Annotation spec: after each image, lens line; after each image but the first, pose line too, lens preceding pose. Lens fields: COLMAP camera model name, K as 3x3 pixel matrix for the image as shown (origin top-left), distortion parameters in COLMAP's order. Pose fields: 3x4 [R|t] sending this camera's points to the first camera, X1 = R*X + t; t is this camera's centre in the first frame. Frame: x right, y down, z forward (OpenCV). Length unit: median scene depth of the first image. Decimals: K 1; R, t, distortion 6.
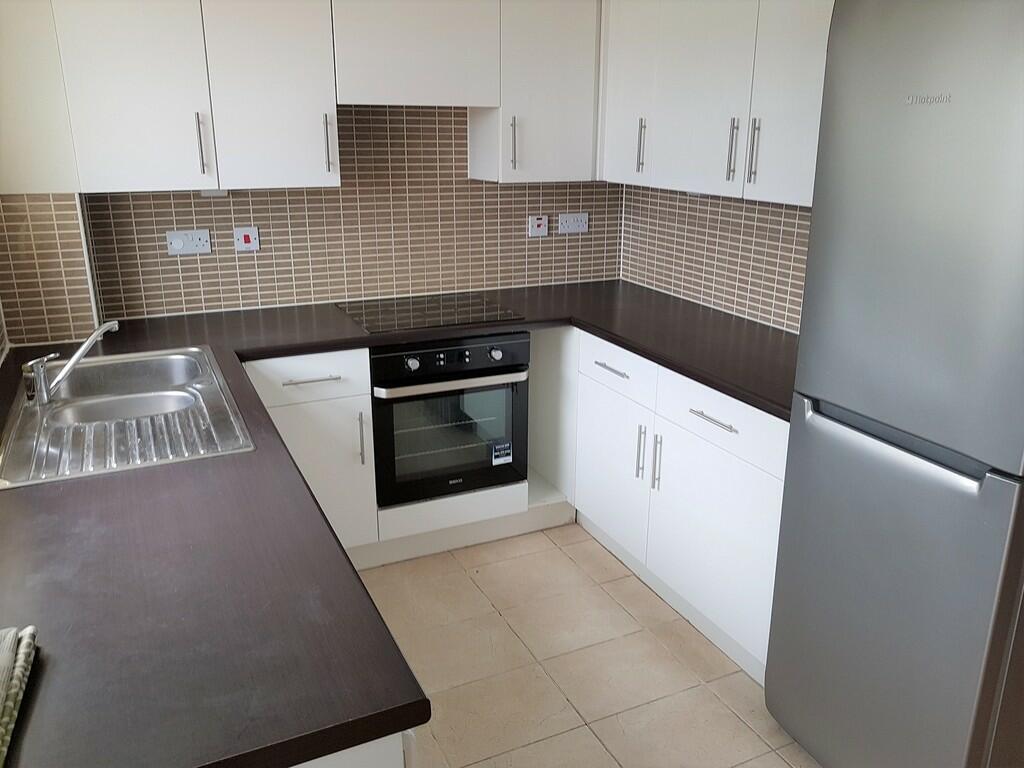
lens RADIAL K [[806.9, 0, 508.1], [0, 806.9, 375.2], [0, 0, 1]] dist [-0.013112, 0.014035]
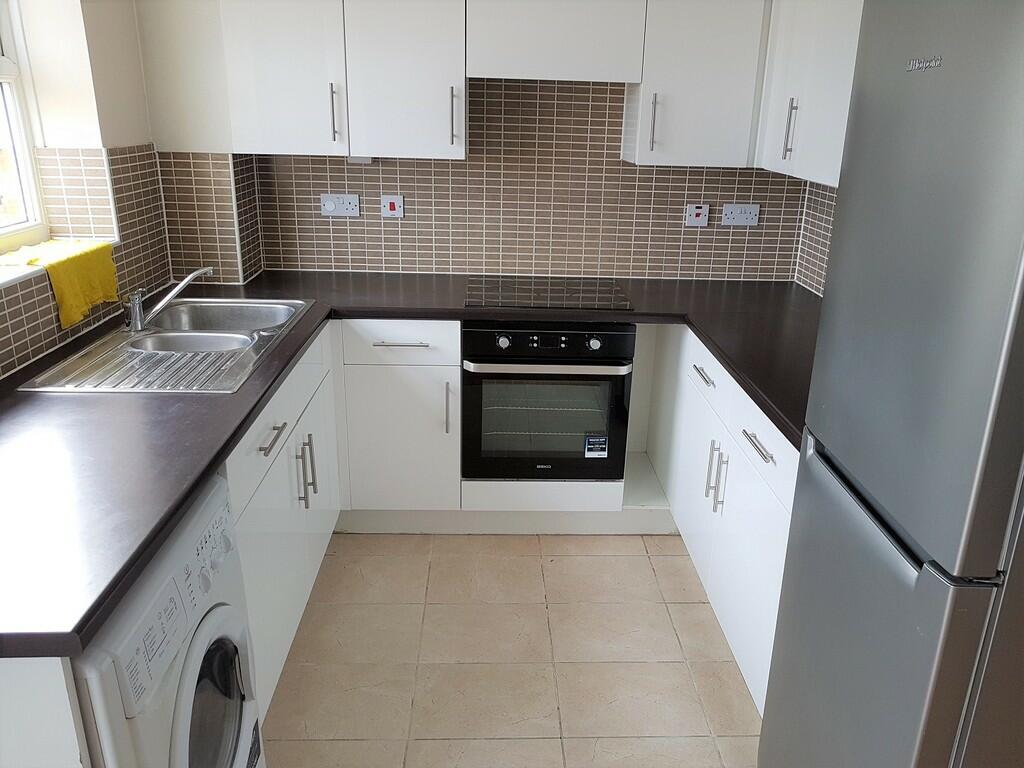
lens RADIAL K [[806.9, 0, 514.3], [0, 806.9, 393.5], [0, 0, 1]] dist [-0.013112, 0.014035]
pose [[0.921177, 0.150963, -0.358668, 0.244094], [-0.135955, 0.988456, 0.066864, -0.018285], [0.364622, -0.012831, 0.931067, 0.068070]]
